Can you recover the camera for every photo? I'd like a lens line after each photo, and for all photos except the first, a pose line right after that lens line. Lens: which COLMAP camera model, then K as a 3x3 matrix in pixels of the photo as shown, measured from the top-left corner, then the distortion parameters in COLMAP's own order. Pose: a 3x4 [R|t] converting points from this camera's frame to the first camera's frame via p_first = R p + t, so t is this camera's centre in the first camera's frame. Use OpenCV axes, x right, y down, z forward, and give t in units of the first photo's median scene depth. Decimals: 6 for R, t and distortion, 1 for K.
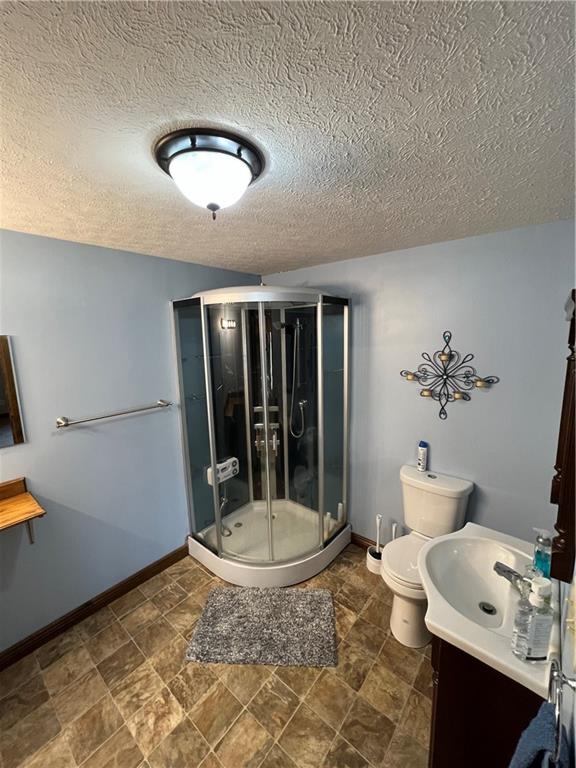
lens RADIAL K [[308.0, 0, 289.6], [0, 308.0, 383.5], [0, 0, 1]] dist [0.000176, -0.000084]
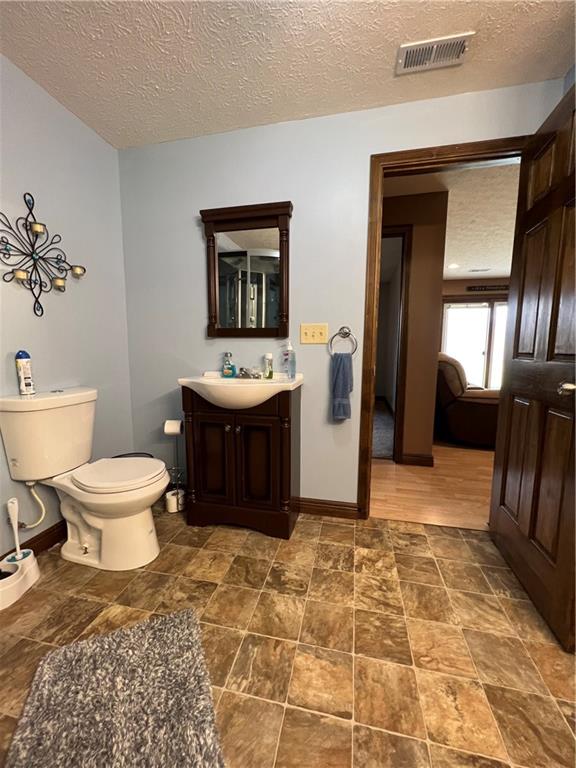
lens RADIAL K [[308.0, 0, 289.0], [0, 308.0, 385.0], [0, 0, 1]] dist [0.000176, -0.000084]
pose [[-0.468583, -0.077433, 0.880019, -0.608295], [0.146749, 0.975488, 0.163972, 0.320722], [-0.871146, 0.205977, -0.445734, 1.088023]]
